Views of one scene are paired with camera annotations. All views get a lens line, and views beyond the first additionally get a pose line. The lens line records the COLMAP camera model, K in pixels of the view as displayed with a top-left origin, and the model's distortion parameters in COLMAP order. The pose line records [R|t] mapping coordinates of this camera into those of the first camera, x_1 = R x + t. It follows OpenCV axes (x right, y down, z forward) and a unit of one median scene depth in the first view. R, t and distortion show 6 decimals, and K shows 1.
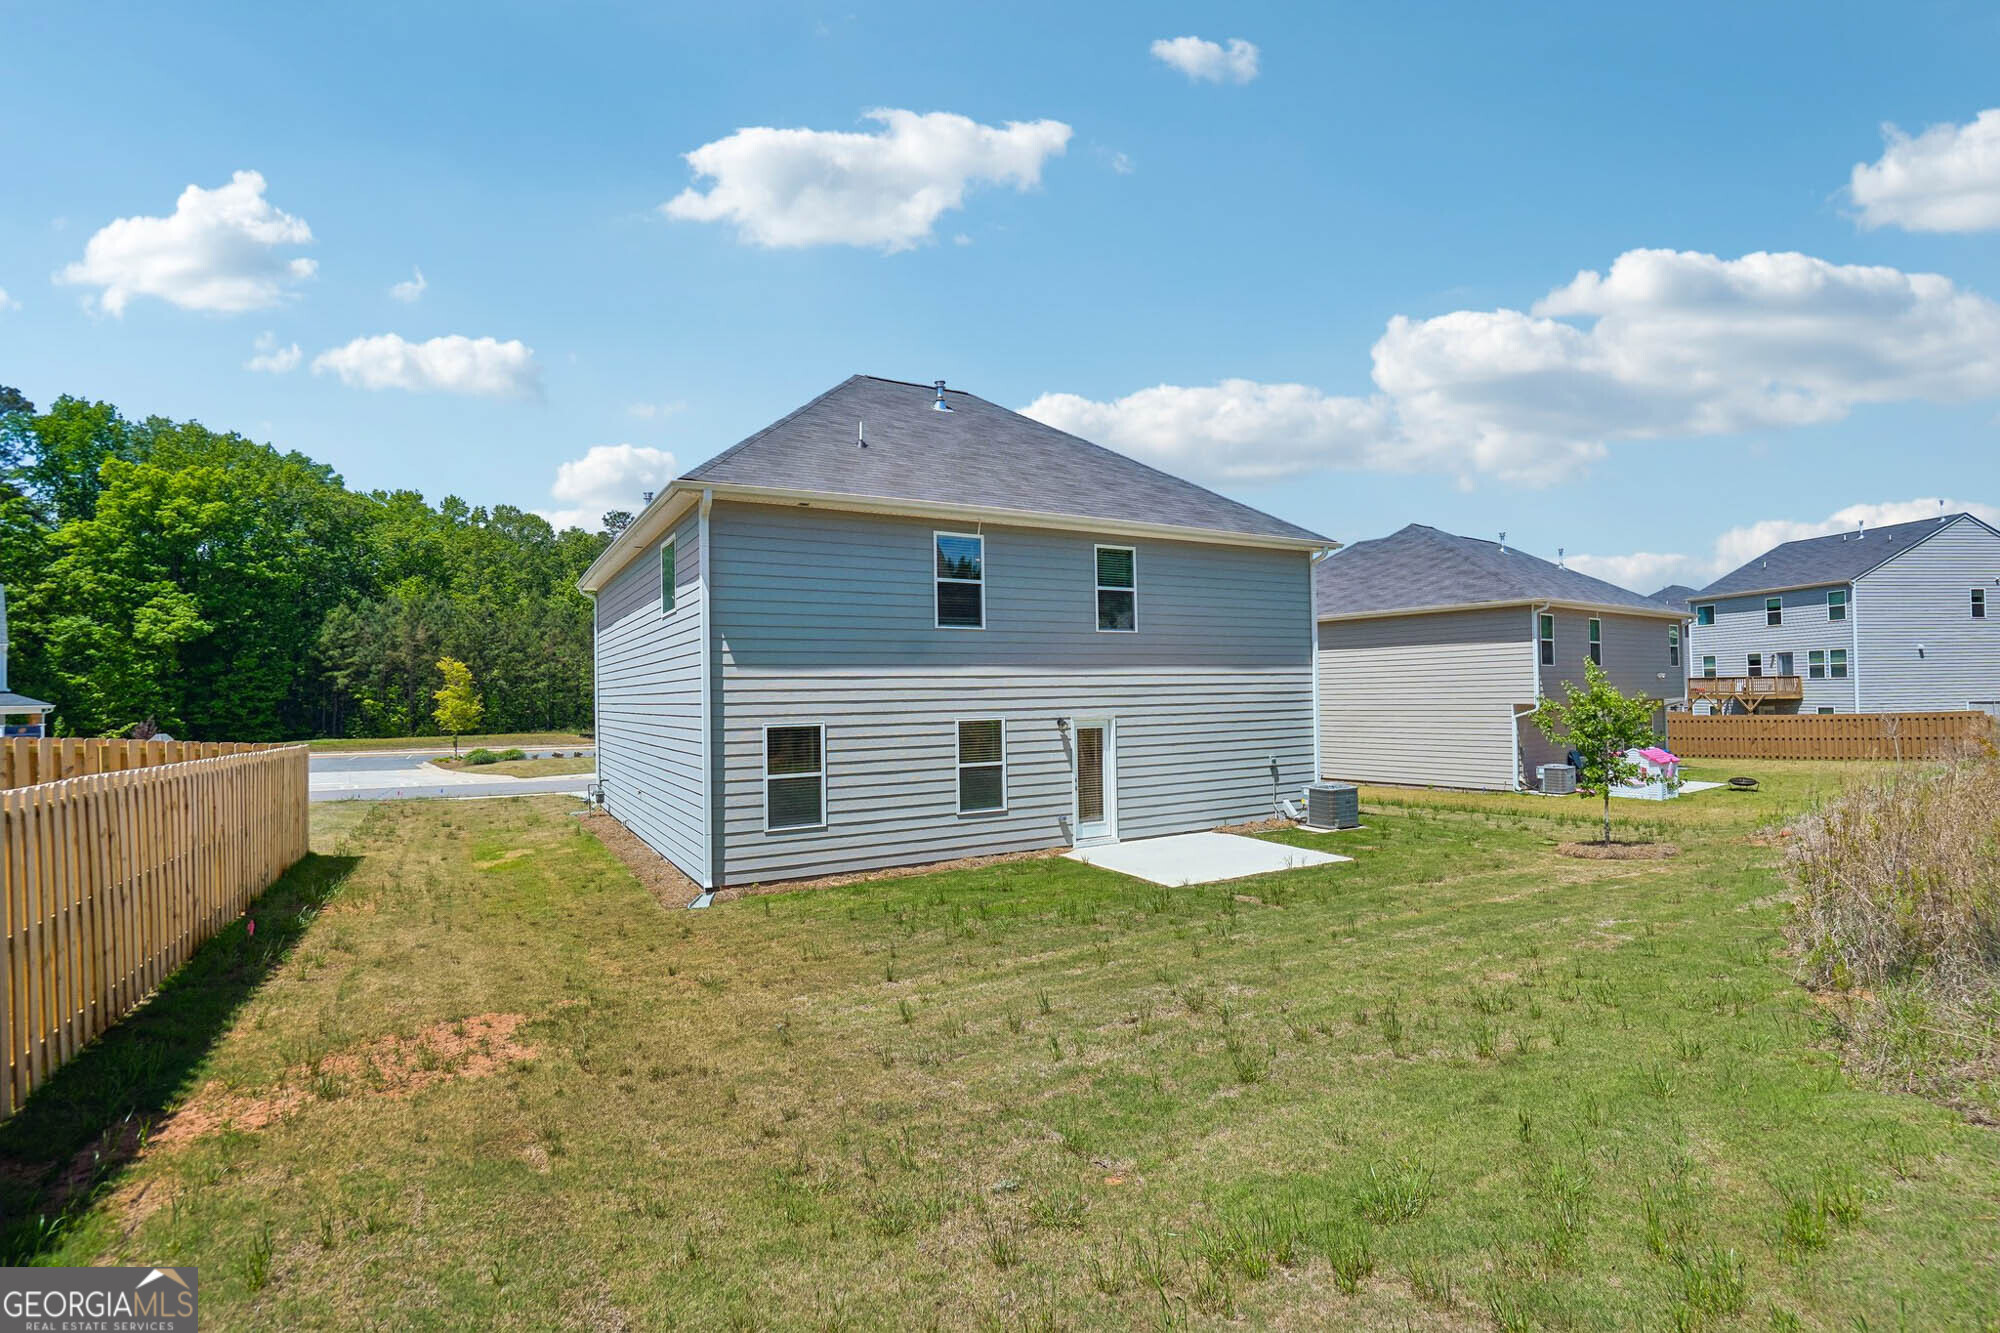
lens RADIAL K [[916.4, 0, 995.2], [0, 916.4, 675.8], [0, 0, 1]] dist [-0.001150, 0.000716]
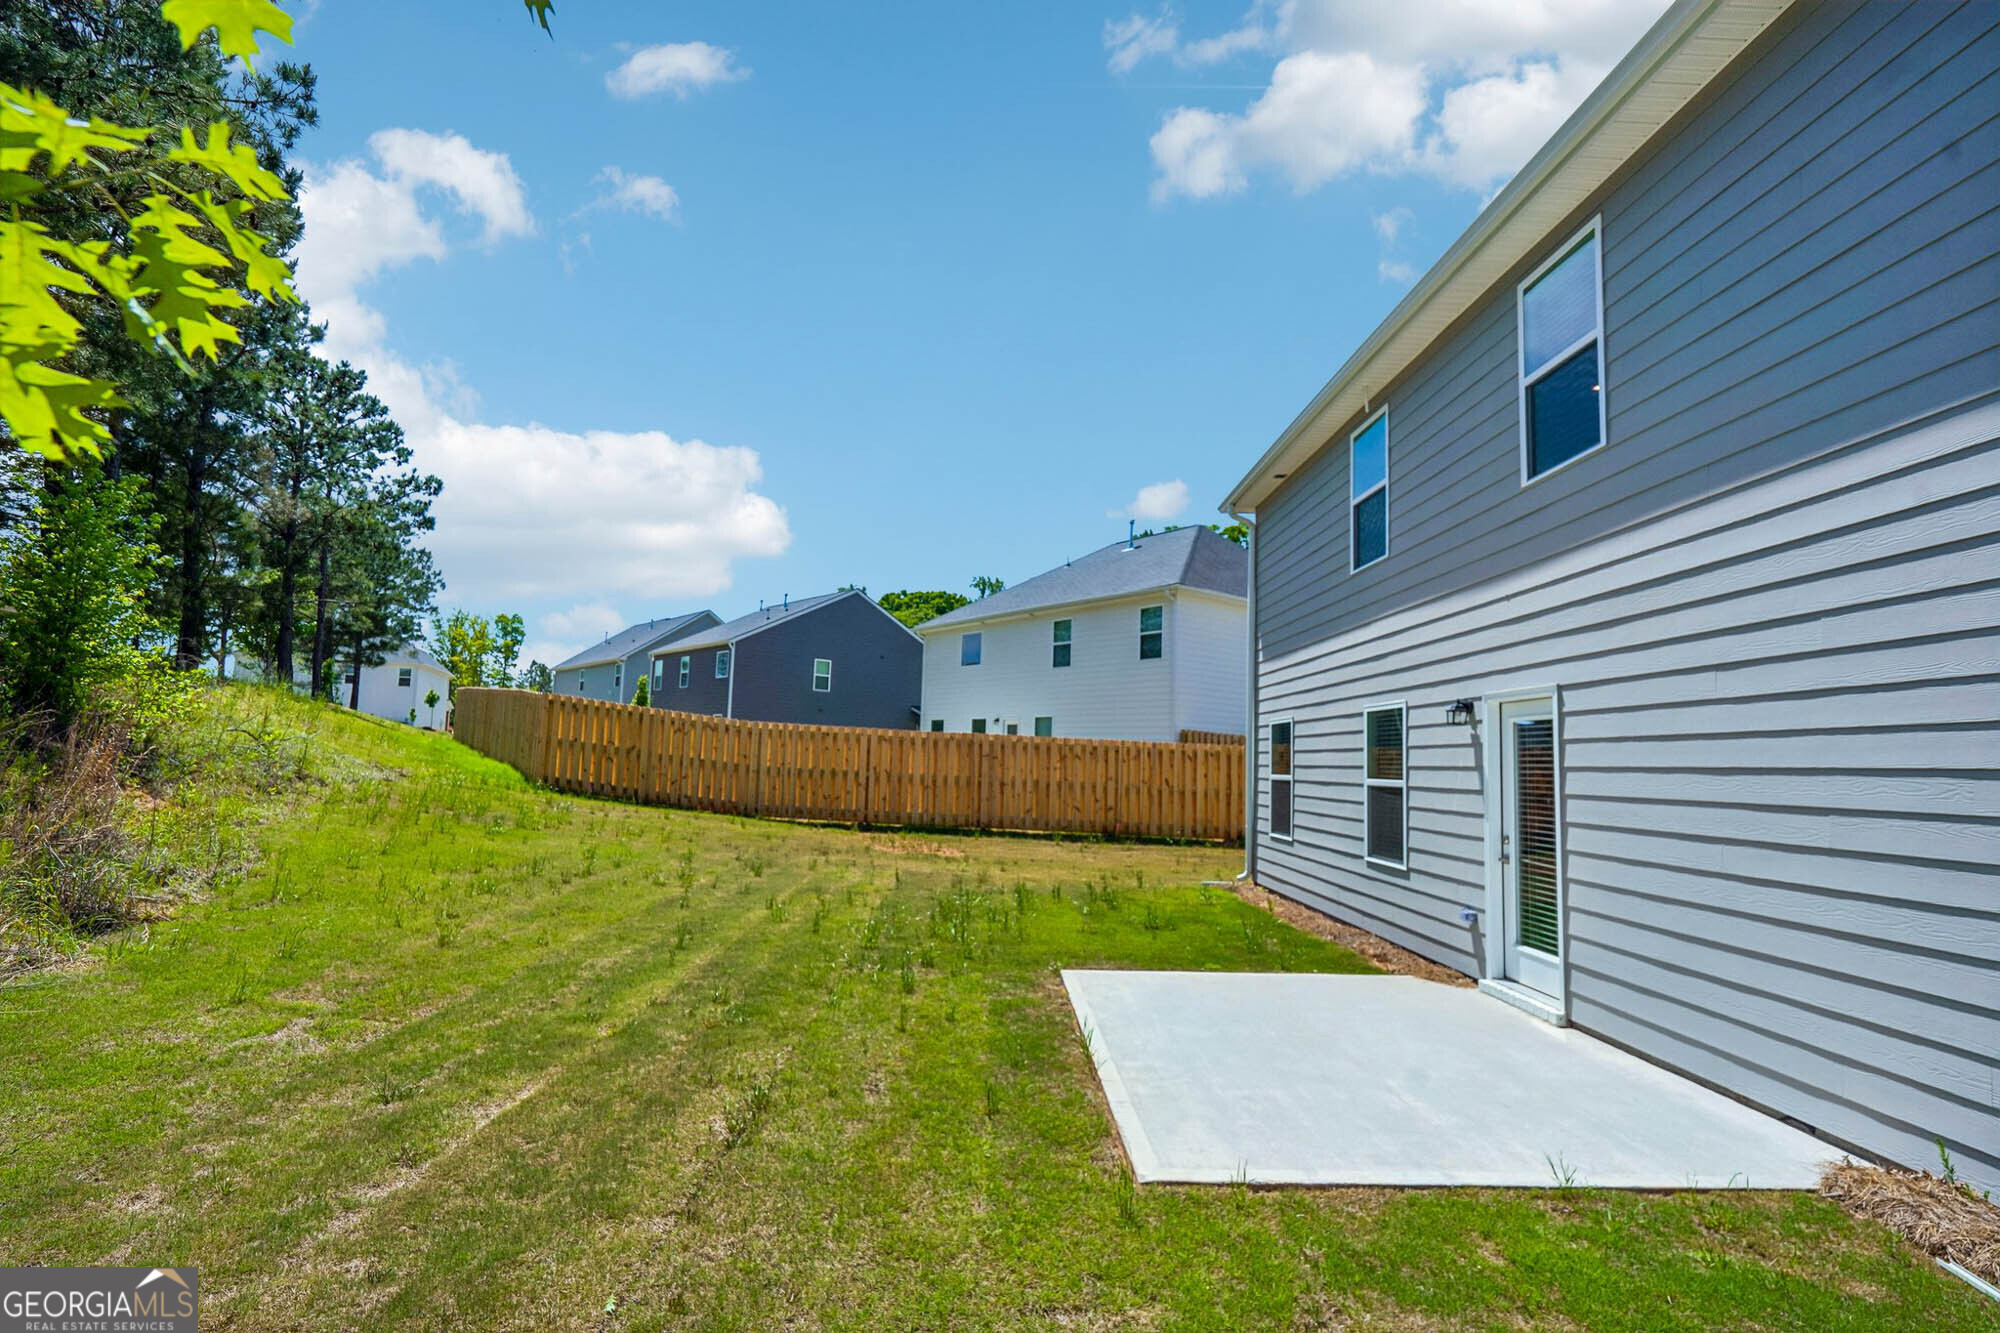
lens RADIAL K [[936.3, 0, 997.5], [0, 936.3, 678.5], [0, 0, 1]] dist [-0.000579, 0.001305]
pose [[-0.480586, -0.069489, -0.874190, 0.635585], [0.005711, 0.996586, -0.082359, 0.076960], [0.876929, -0.044573, -0.478549, 1.065057]]
